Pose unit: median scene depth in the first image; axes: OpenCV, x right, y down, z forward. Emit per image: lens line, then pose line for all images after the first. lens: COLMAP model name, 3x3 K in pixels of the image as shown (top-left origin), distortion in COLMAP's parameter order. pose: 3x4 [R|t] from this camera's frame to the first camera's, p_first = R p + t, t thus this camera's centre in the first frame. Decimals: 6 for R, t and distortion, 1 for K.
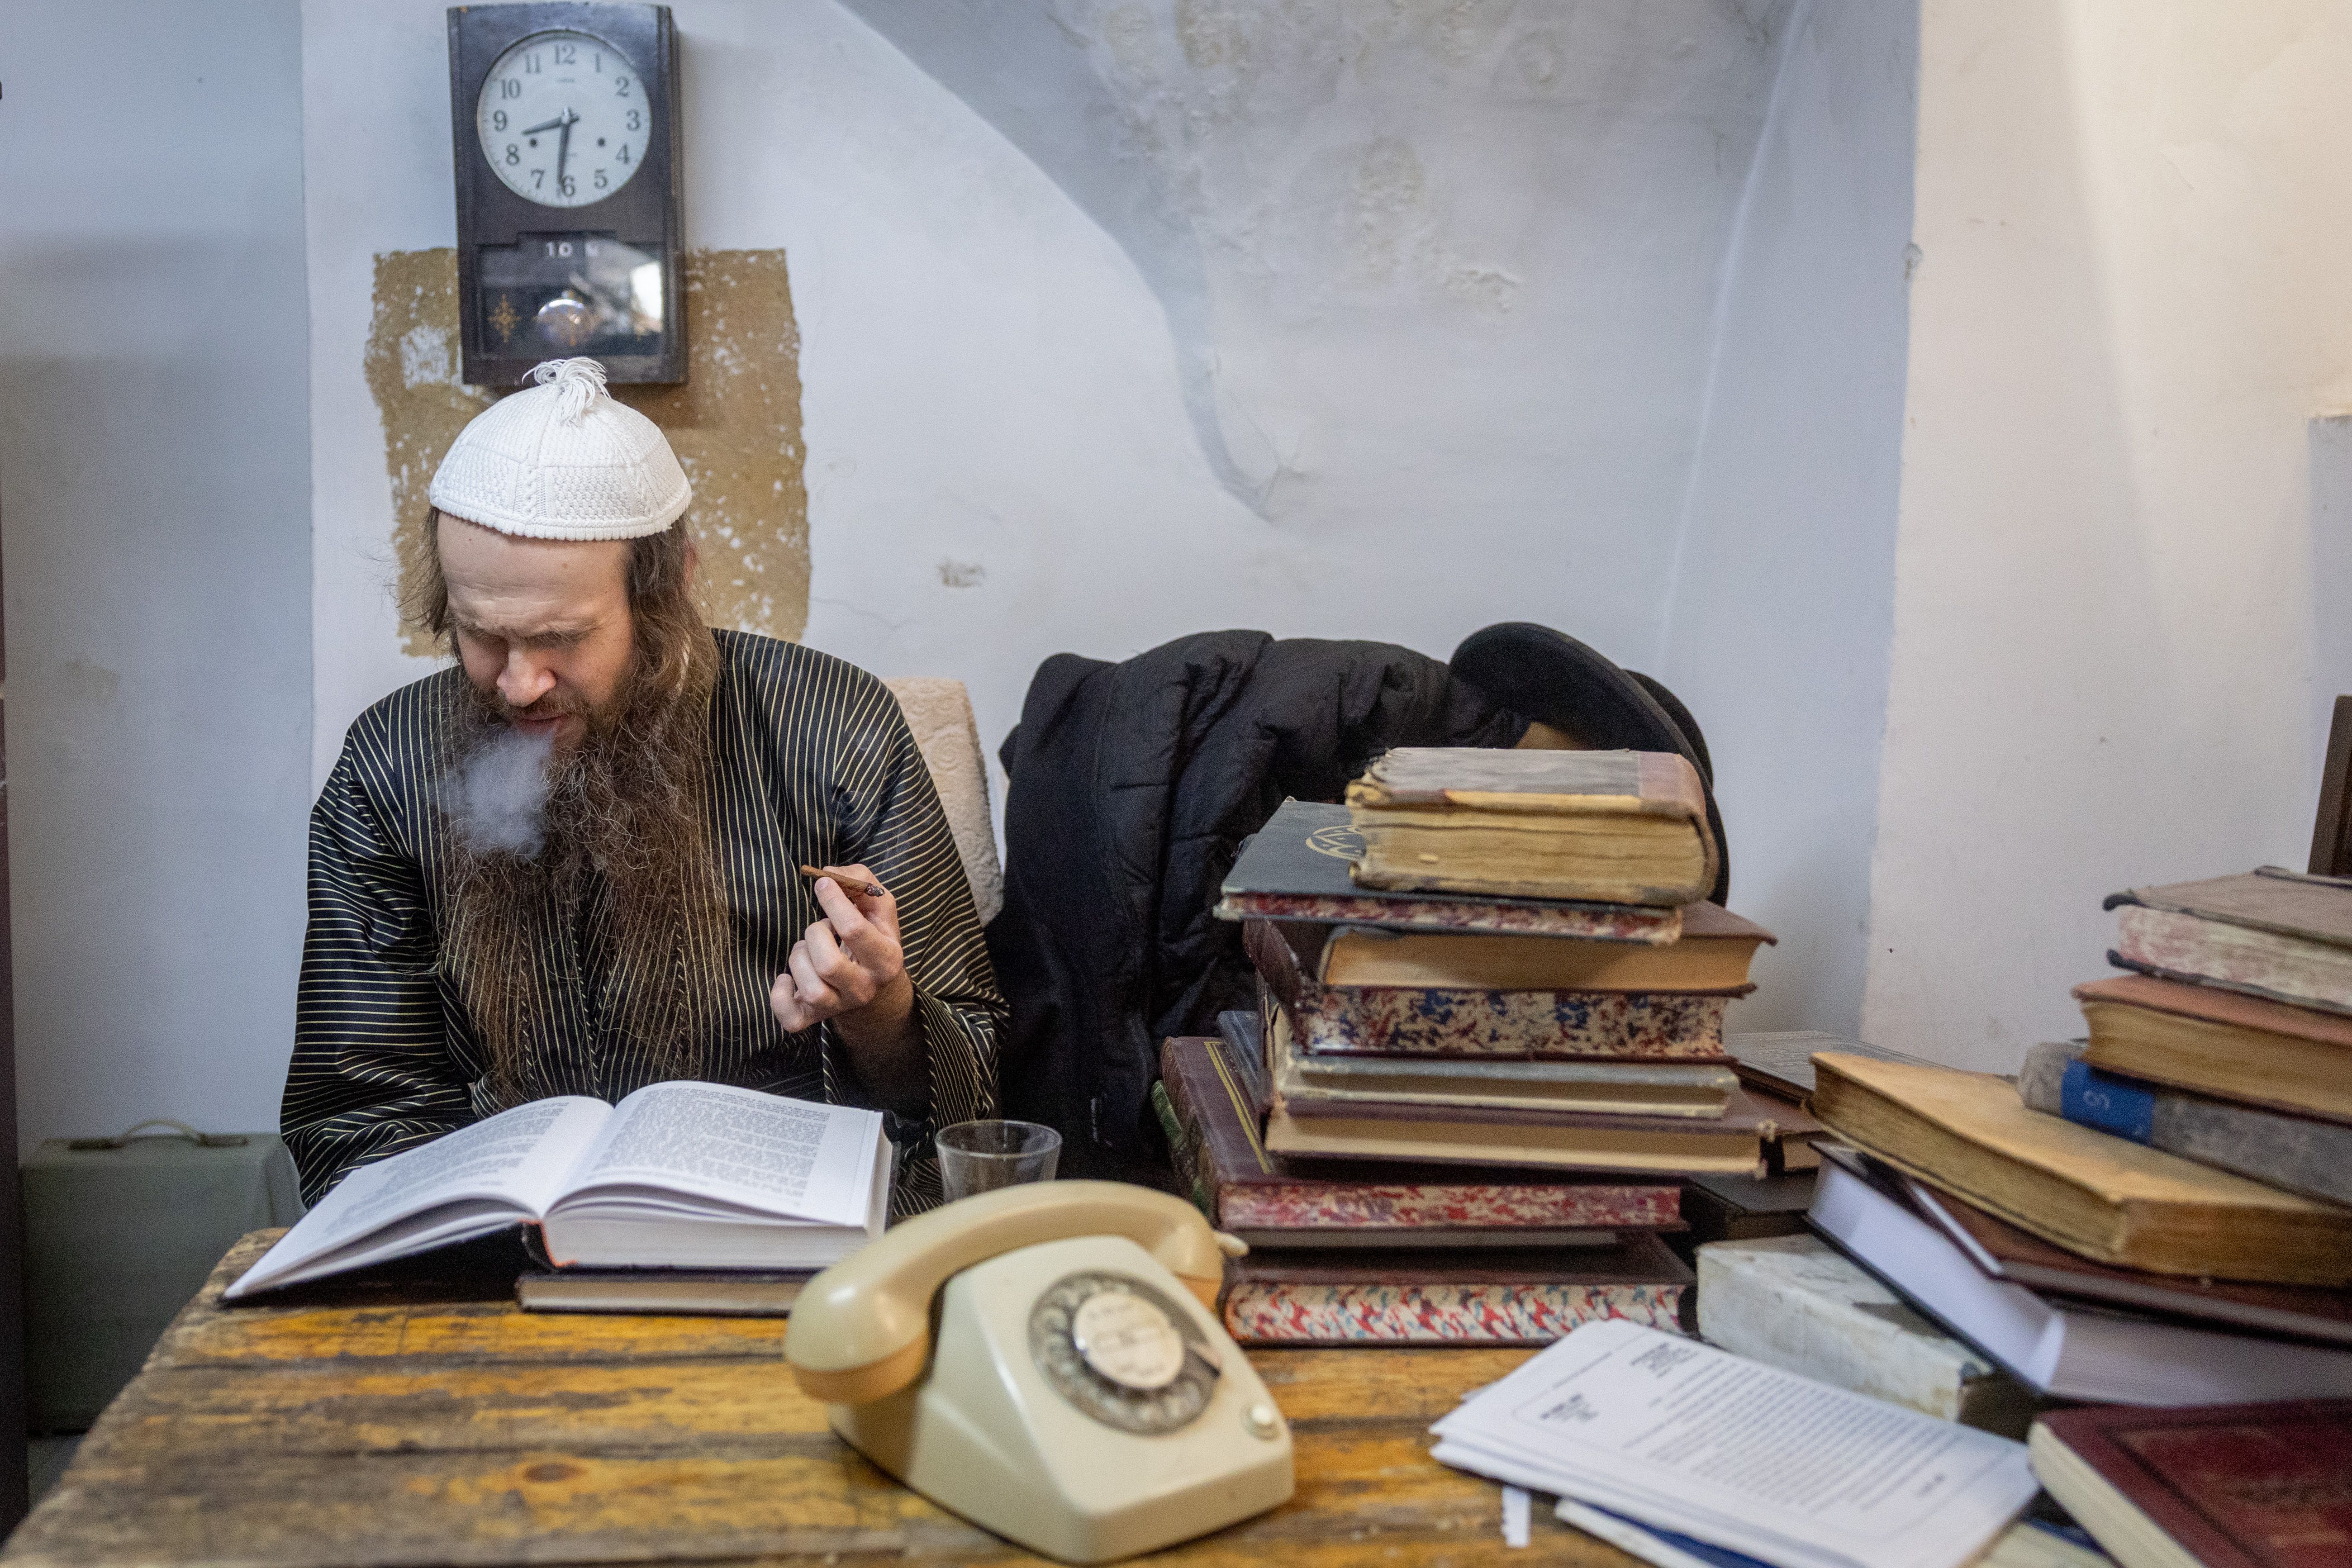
lens RADIAL K [[2119.8, 0, 998.6], [0, 2119.8, 713.2], [0, 0, 1]] dist [-0.003436, -0.004500]
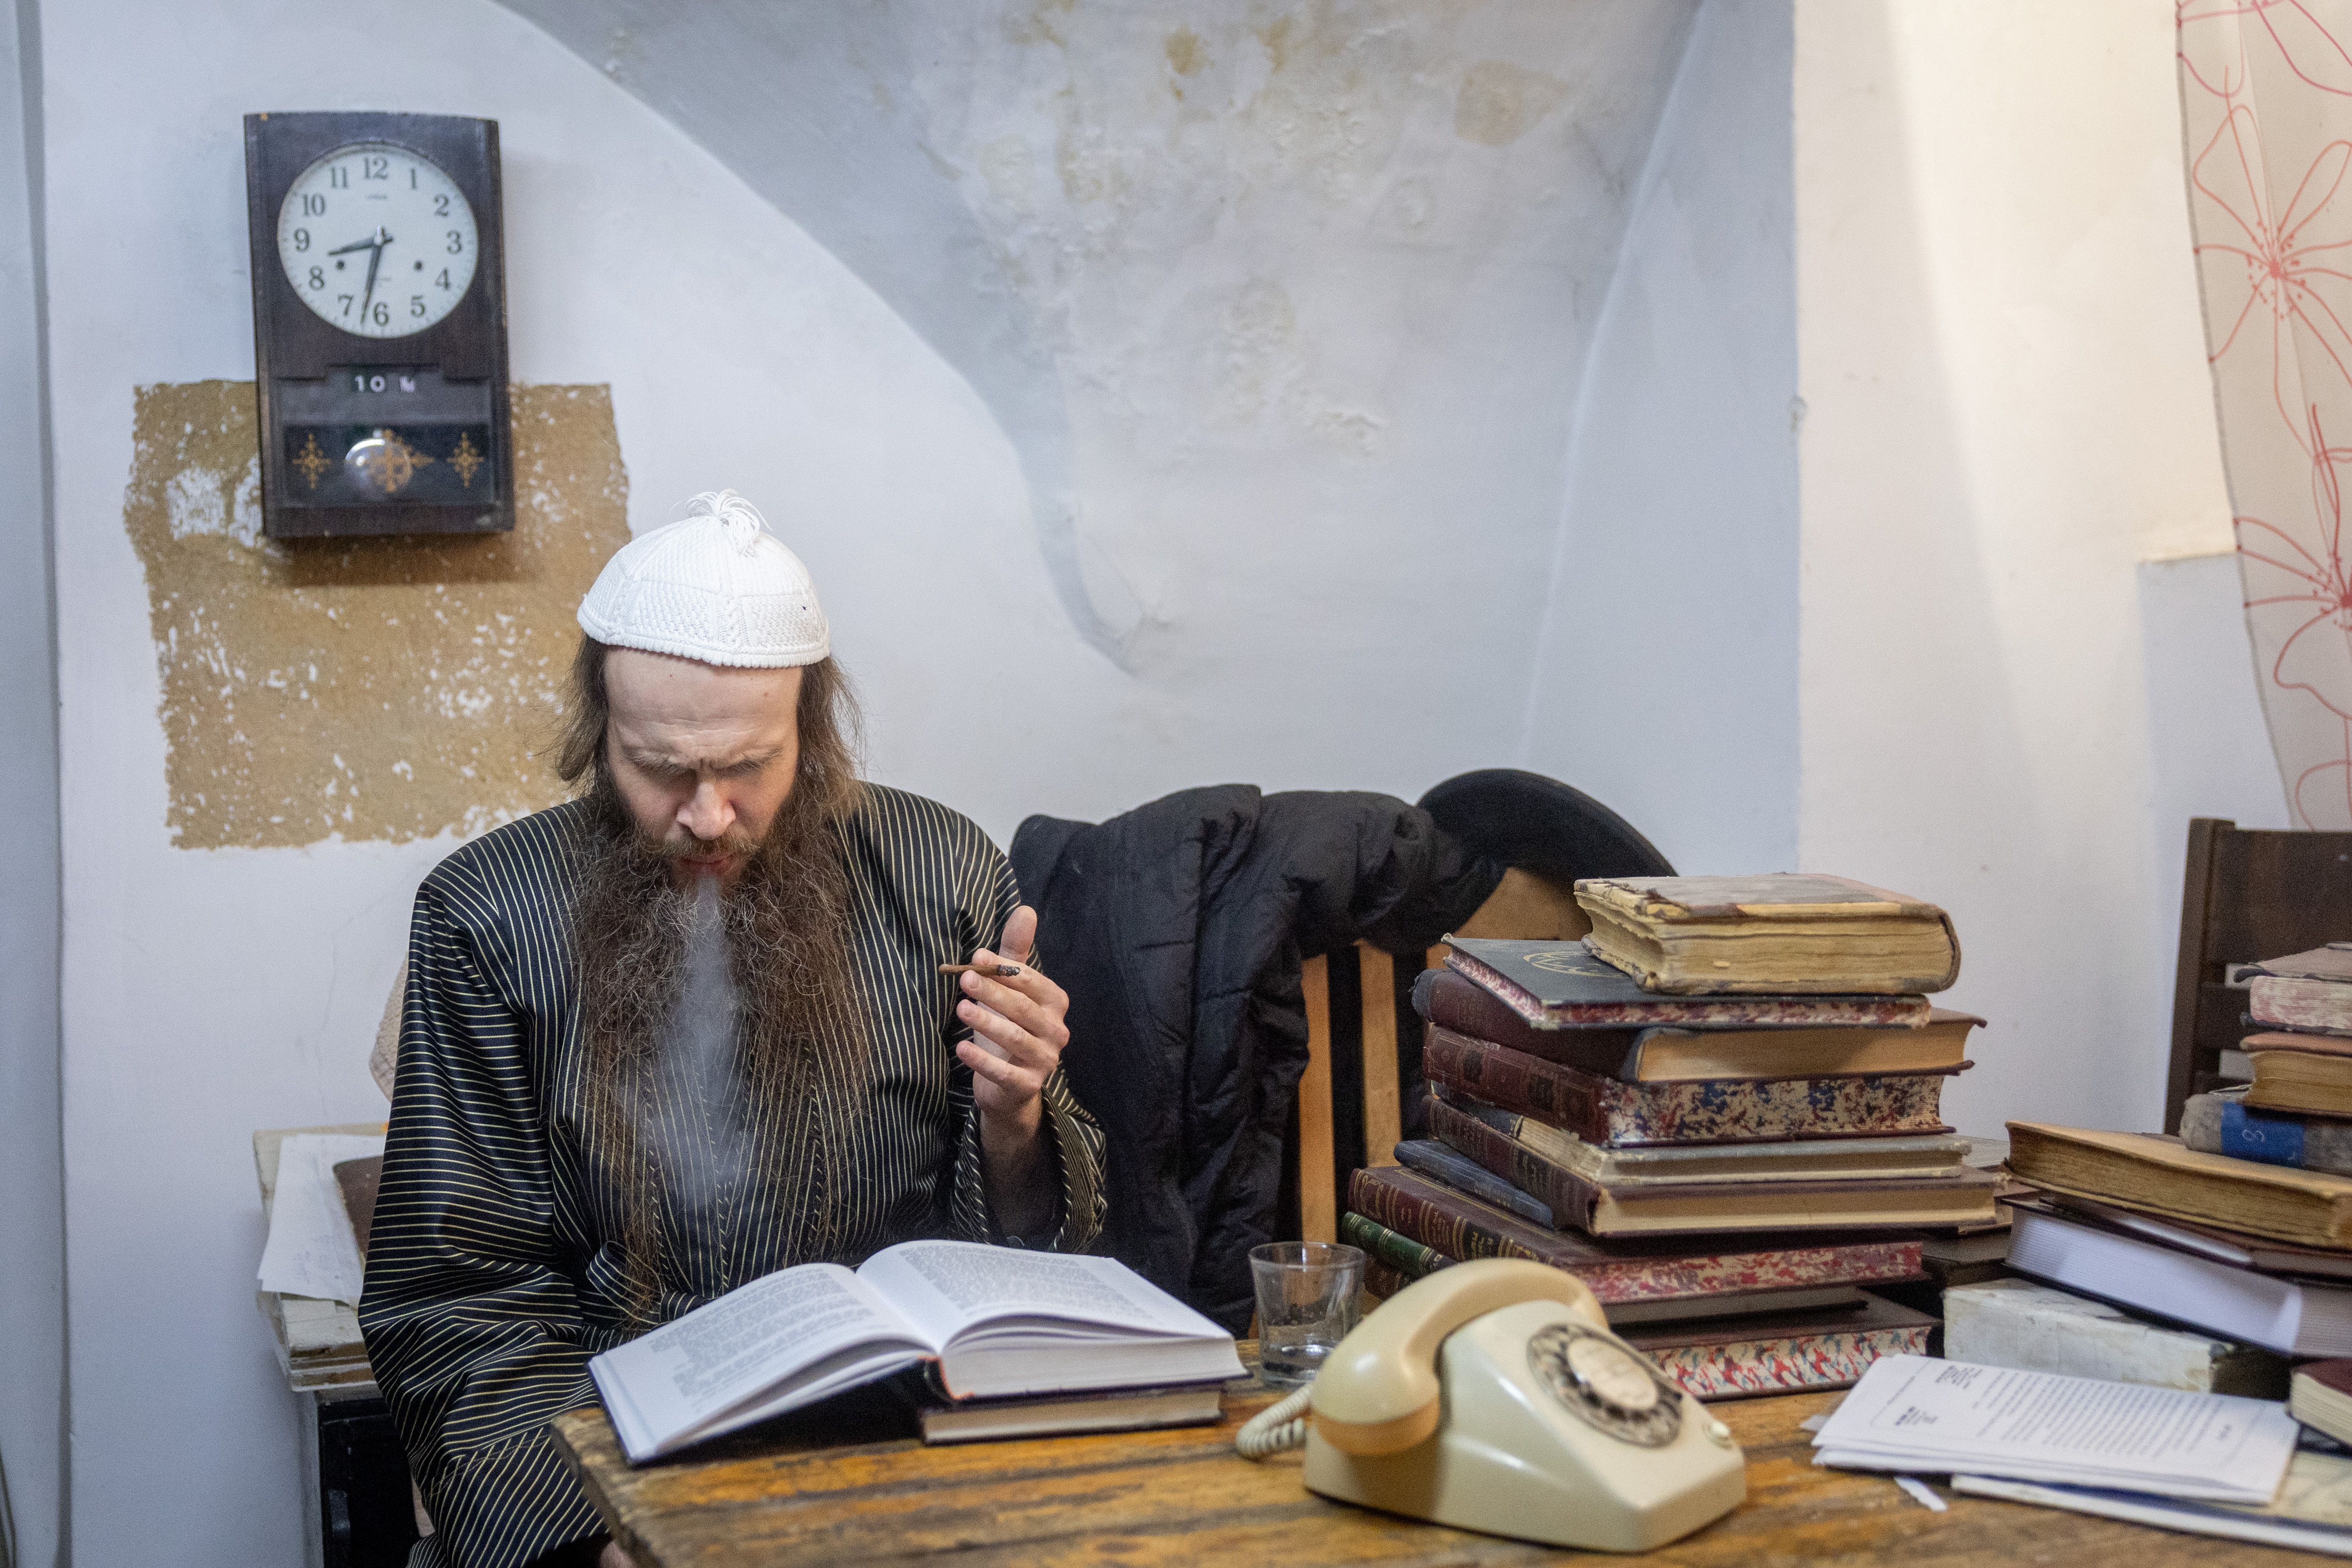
lens RADIAL K [[2593.5, 0, 1055.2], [0, 2593.5, 768.8], [0, 0, 1]] dist [-0.017589, 0.032267]
pose [[0.969722, -0.027278, 0.242684, -0.463991], [0.040280, 0.997997, -0.048774, 0.016147], [-0.240868, 0.057073, 0.968878, -0.264531]]
